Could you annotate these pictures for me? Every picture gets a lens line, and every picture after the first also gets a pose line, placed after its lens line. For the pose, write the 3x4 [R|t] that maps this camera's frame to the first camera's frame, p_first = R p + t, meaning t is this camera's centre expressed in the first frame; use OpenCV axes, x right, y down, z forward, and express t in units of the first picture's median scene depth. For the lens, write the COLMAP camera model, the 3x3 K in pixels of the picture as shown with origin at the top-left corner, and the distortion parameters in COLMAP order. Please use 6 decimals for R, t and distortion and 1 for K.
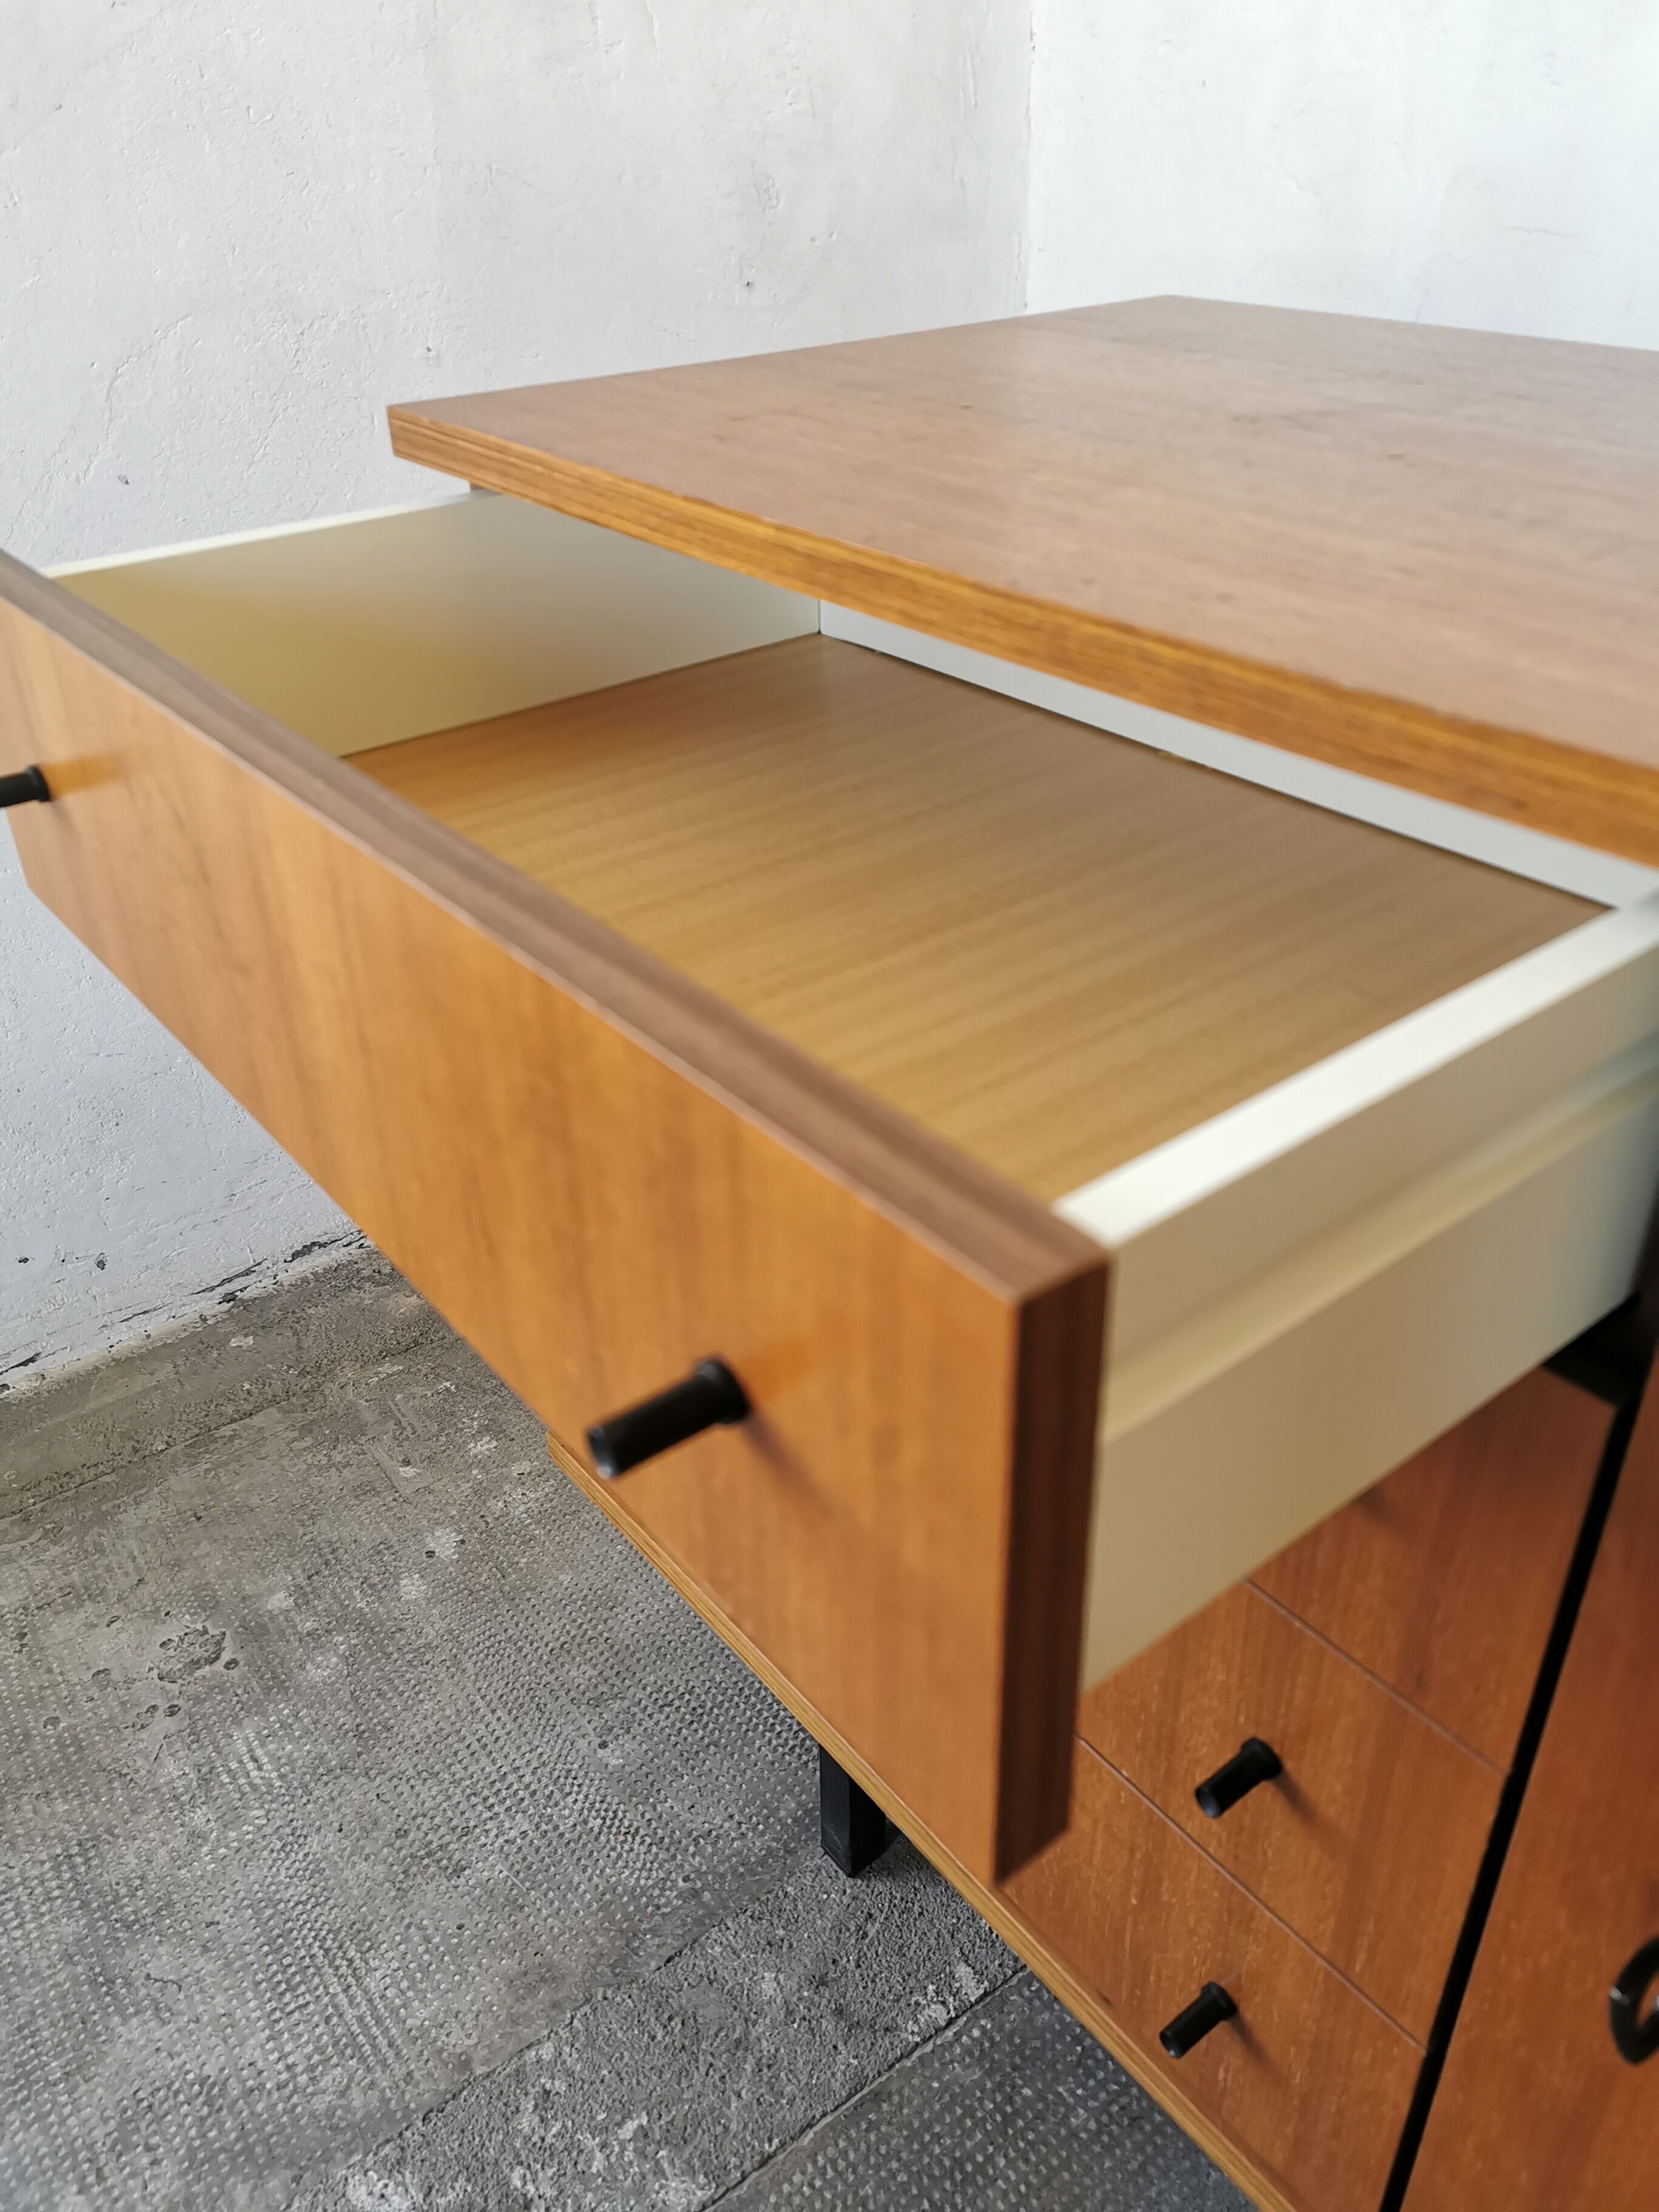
lens RADIAL K [[1714.9, 0, 821.3], [0, 1714.9, 1092.4], [0, 0, 1]] dist [0.063810, -0.099867]
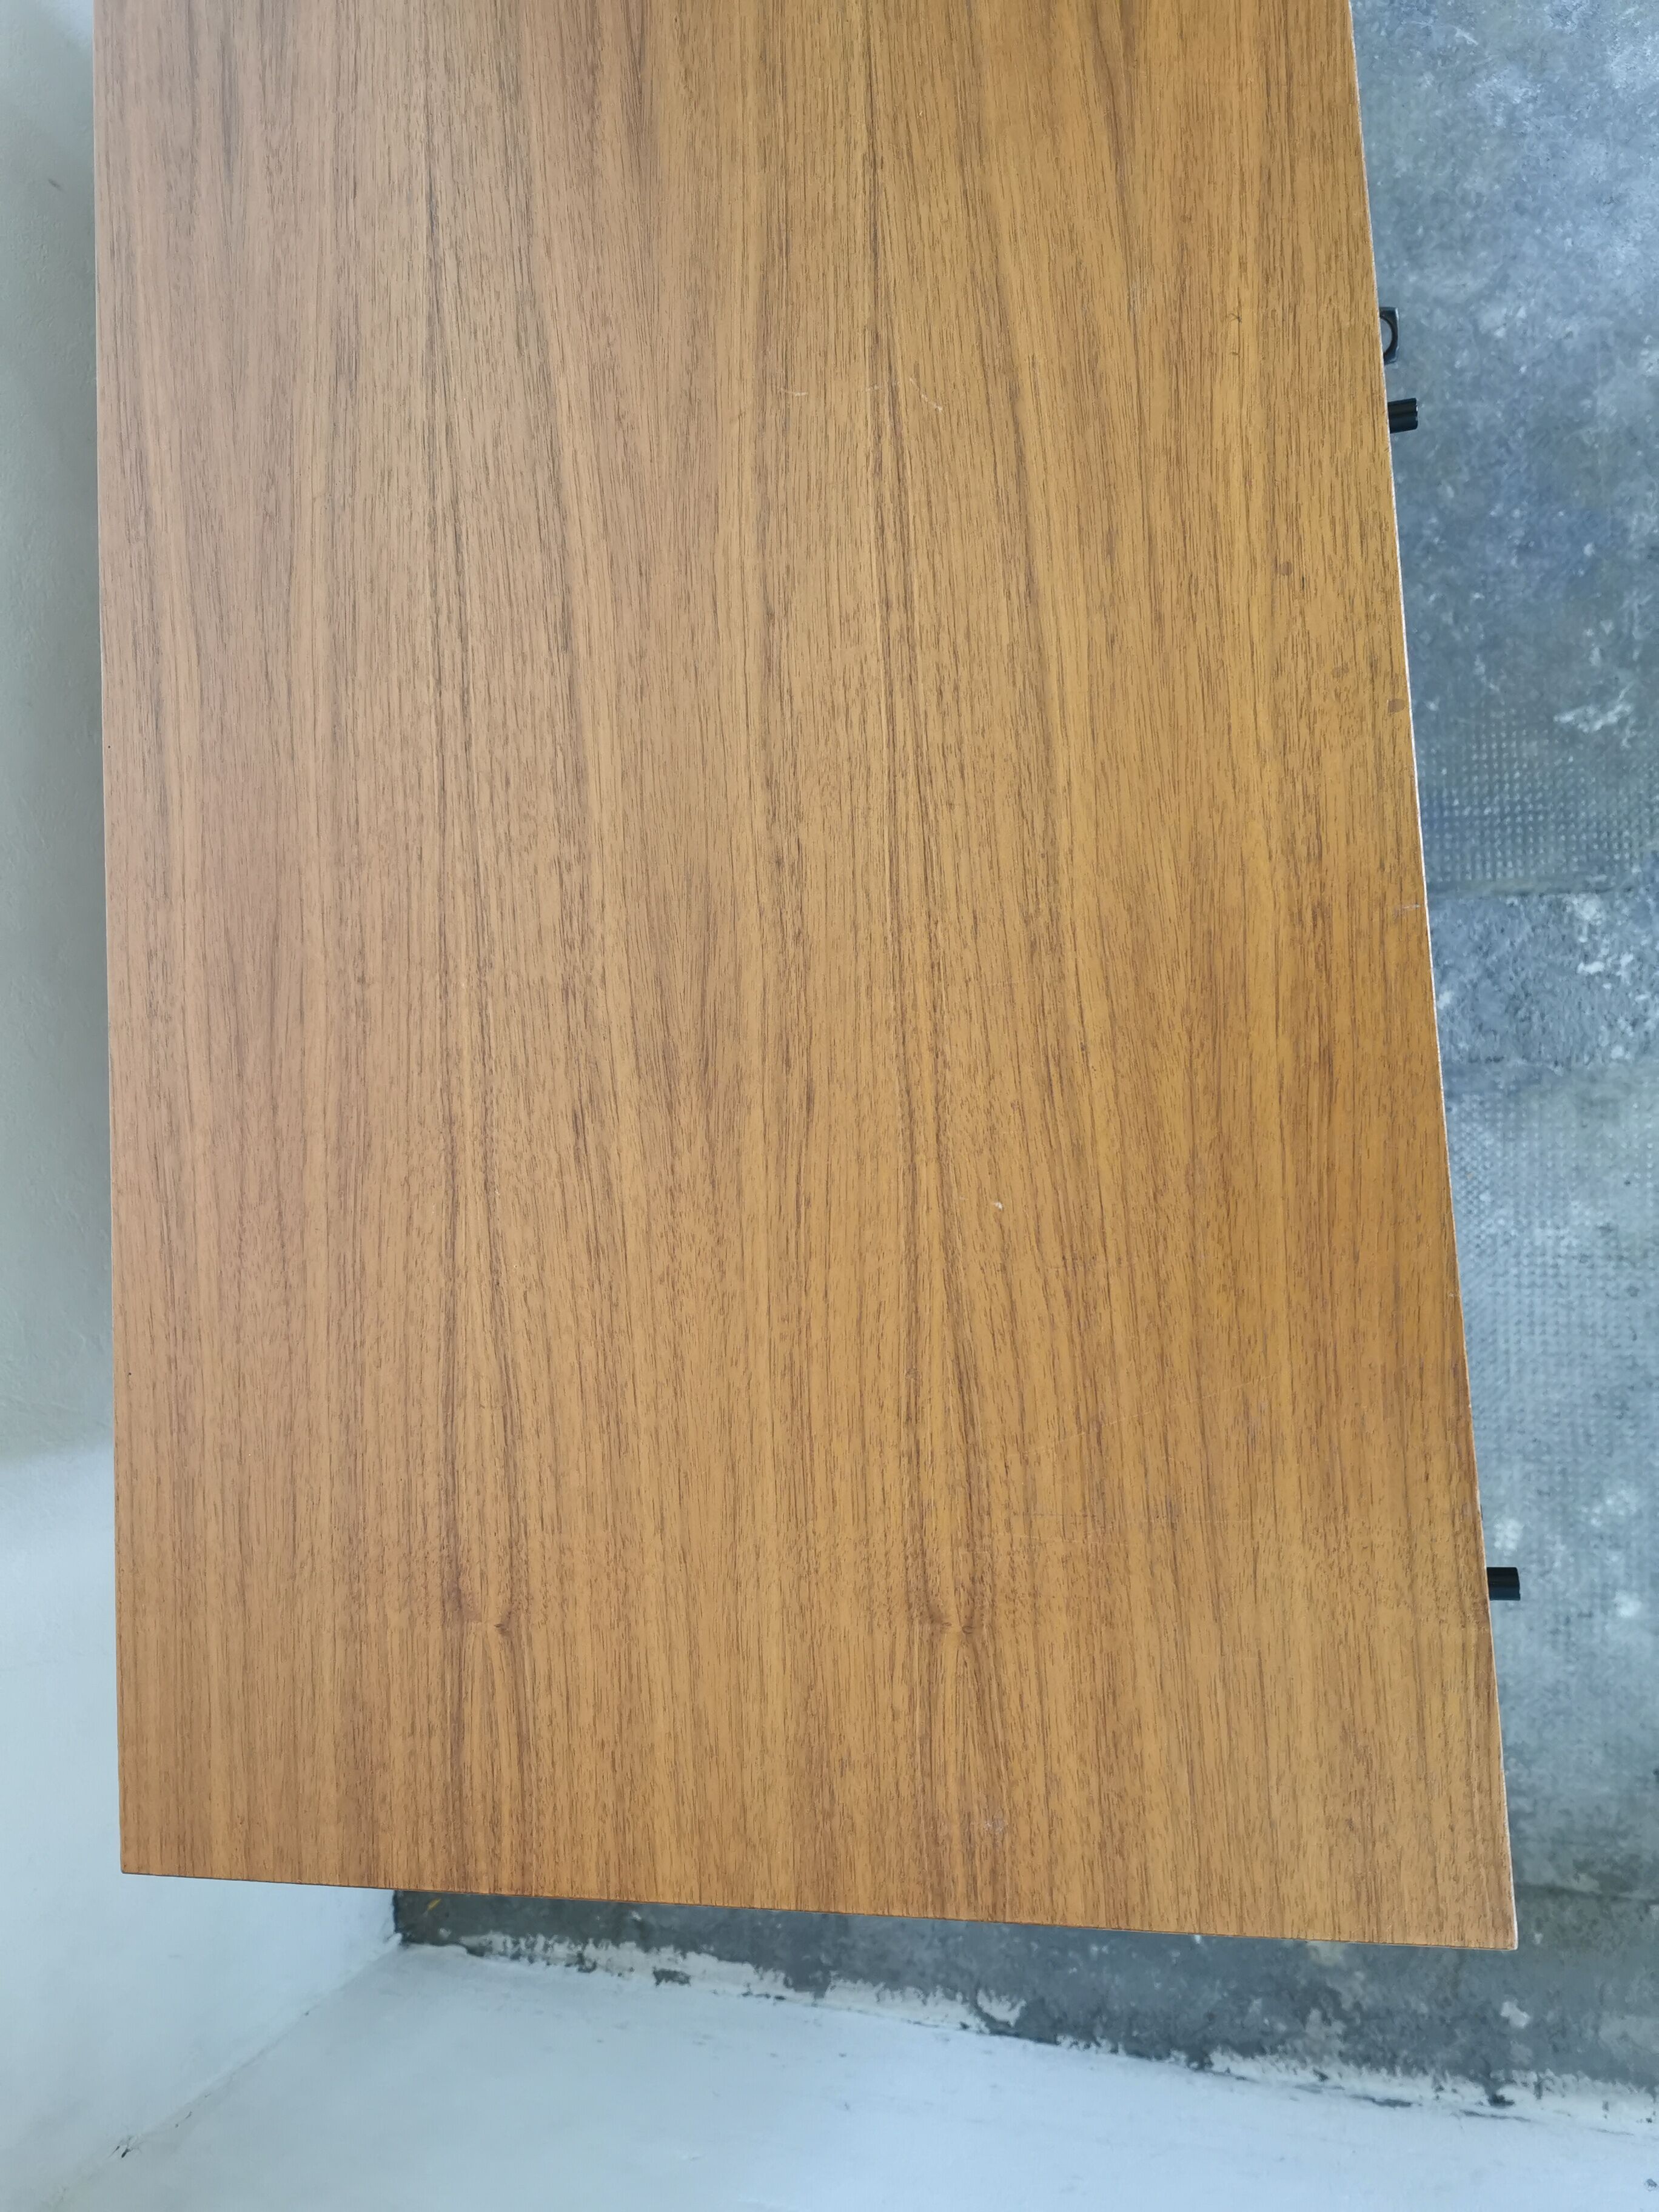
lens RADIAL K [[1714.9, 0, 812.0], [0, 1714.9, 1087.3], [0, 0, 1]] dist [0.063810, -0.099867]
pose [[-0.761508, -0.577957, 0.293379, -0.087005], [0.555650, -0.349079, 0.754584, -0.779887], [-0.333705, 0.737638, 0.586967, 0.414771]]
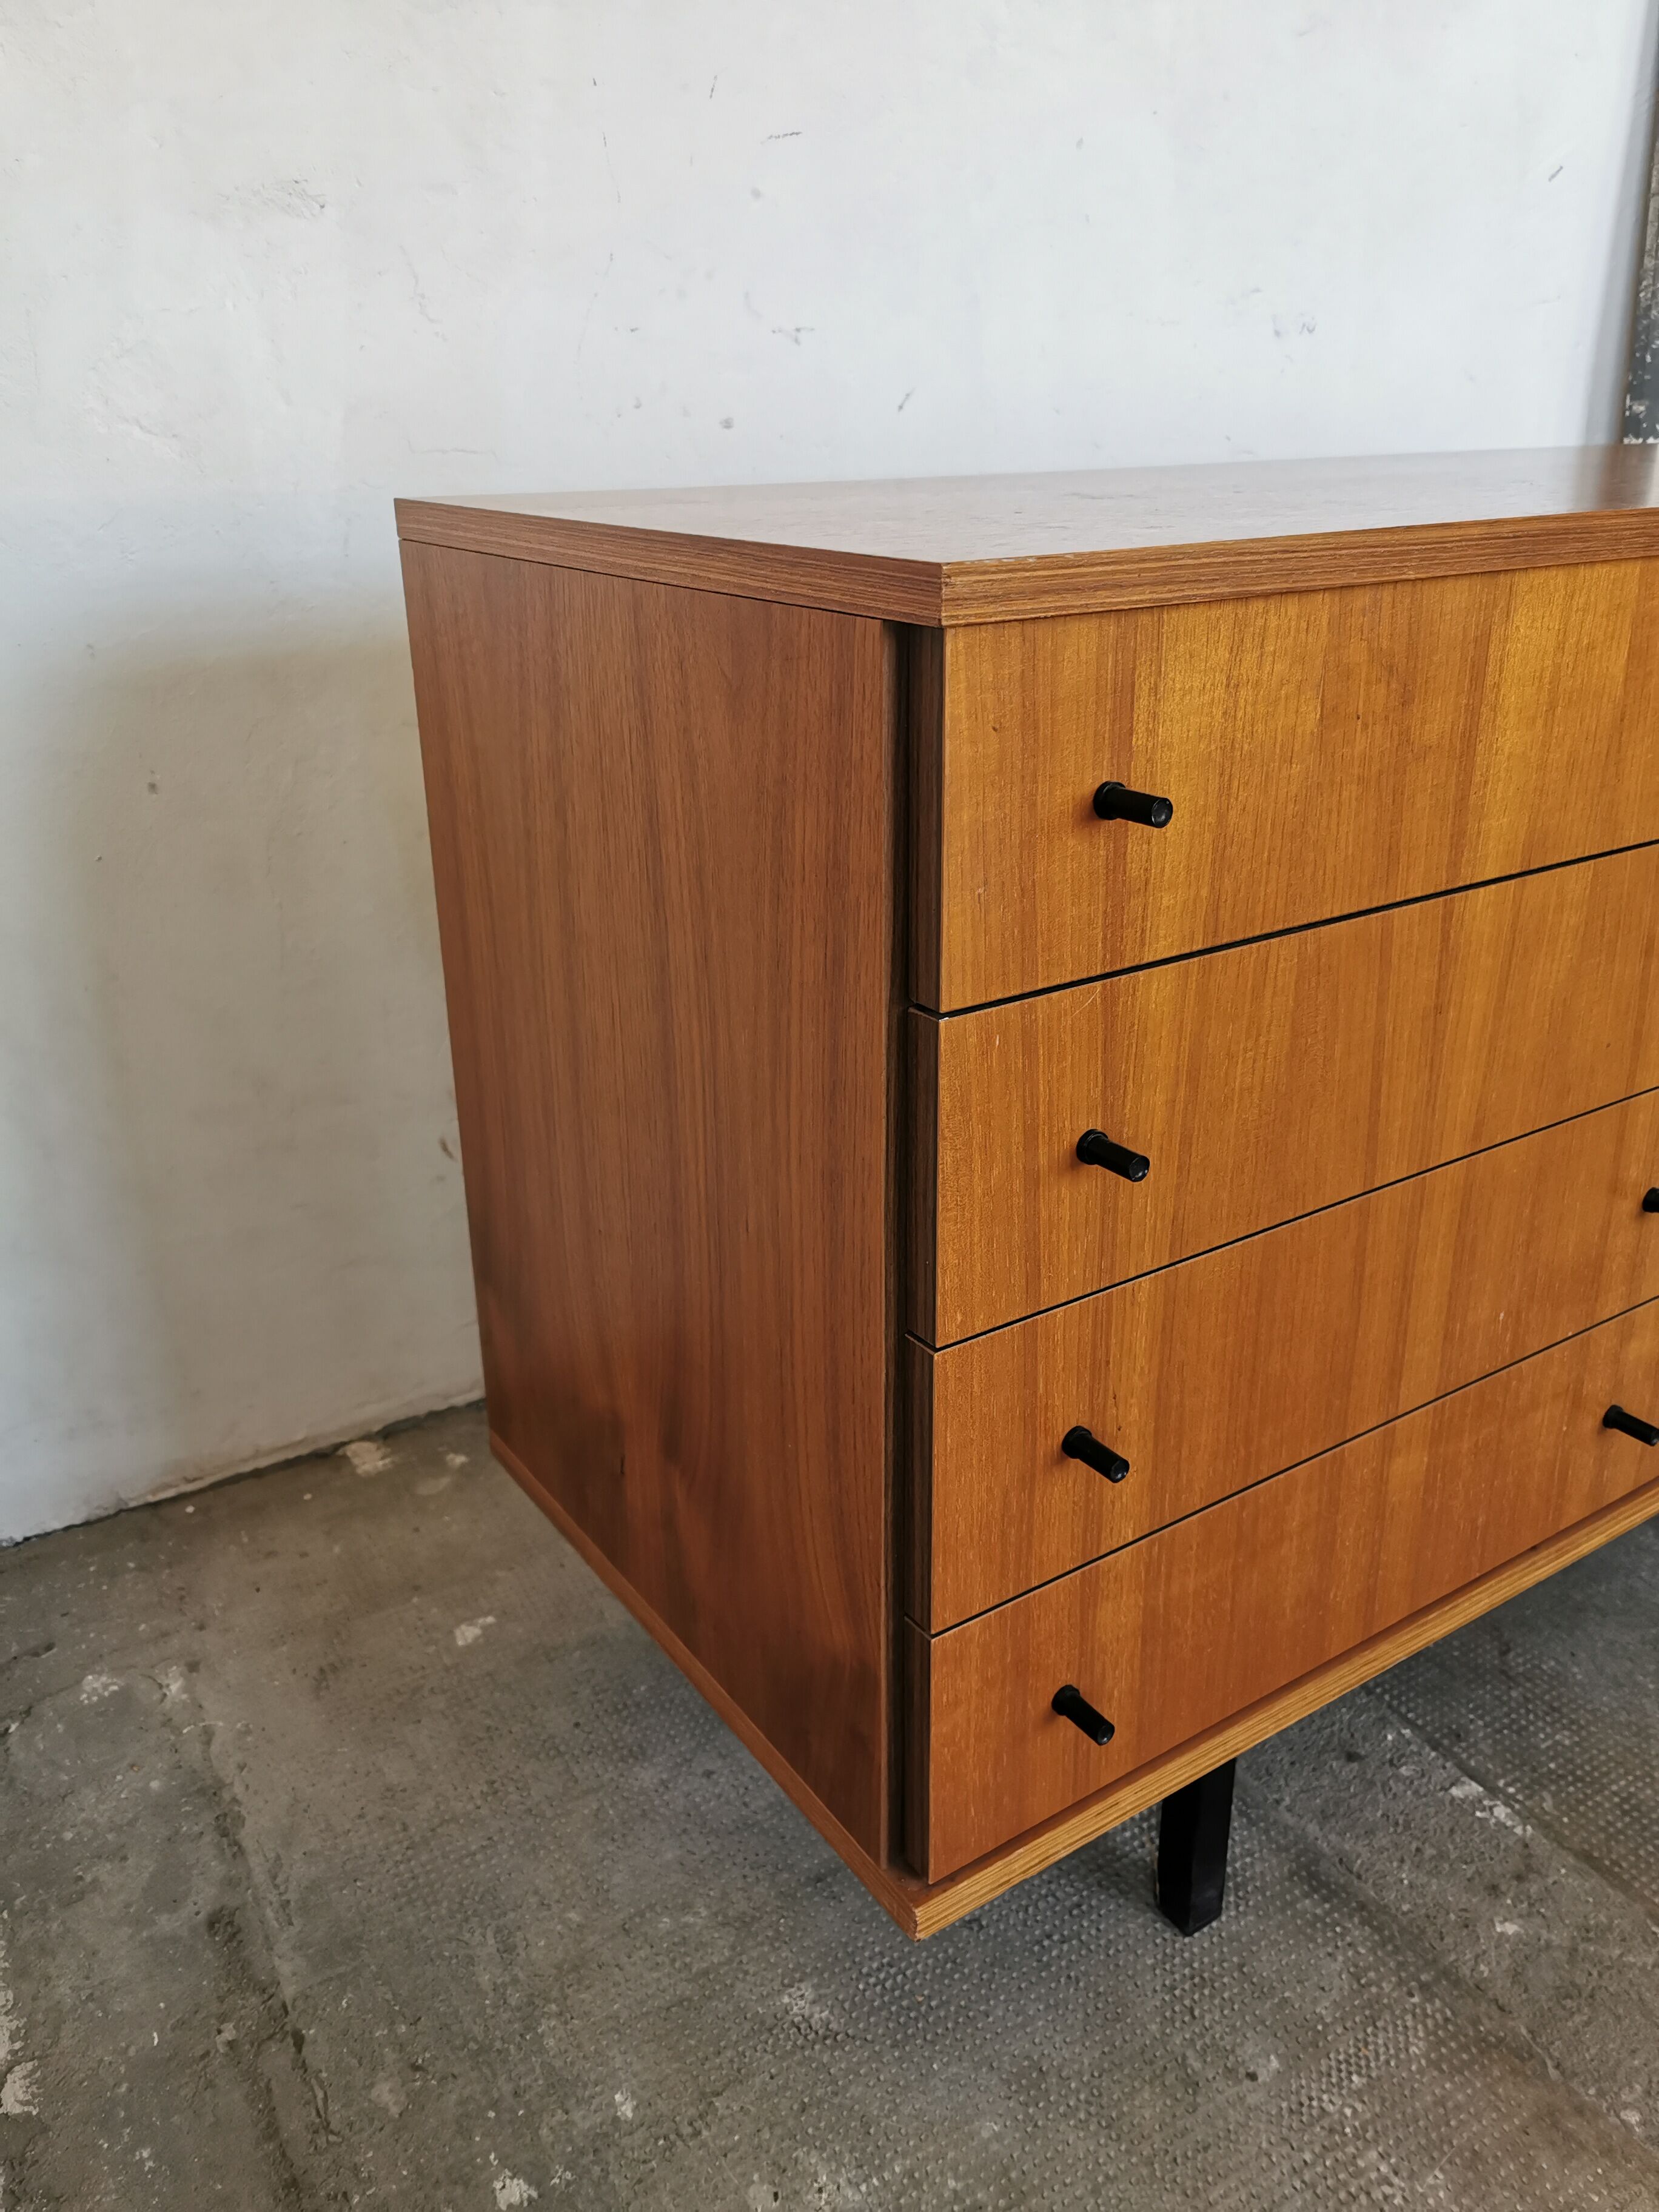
lens RADIAL K [[1714.9, 0, 817.6], [0, 1714.9, 1104.4], [0, 0, 1]] dist [0.063810, -0.099867]
pose [[0.110435, -0.375841, 0.920080, -0.845756], [0.518264, 0.811694, 0.269361, -0.404225], [-0.848061, 0.447097, 0.284424, 0.791562]]
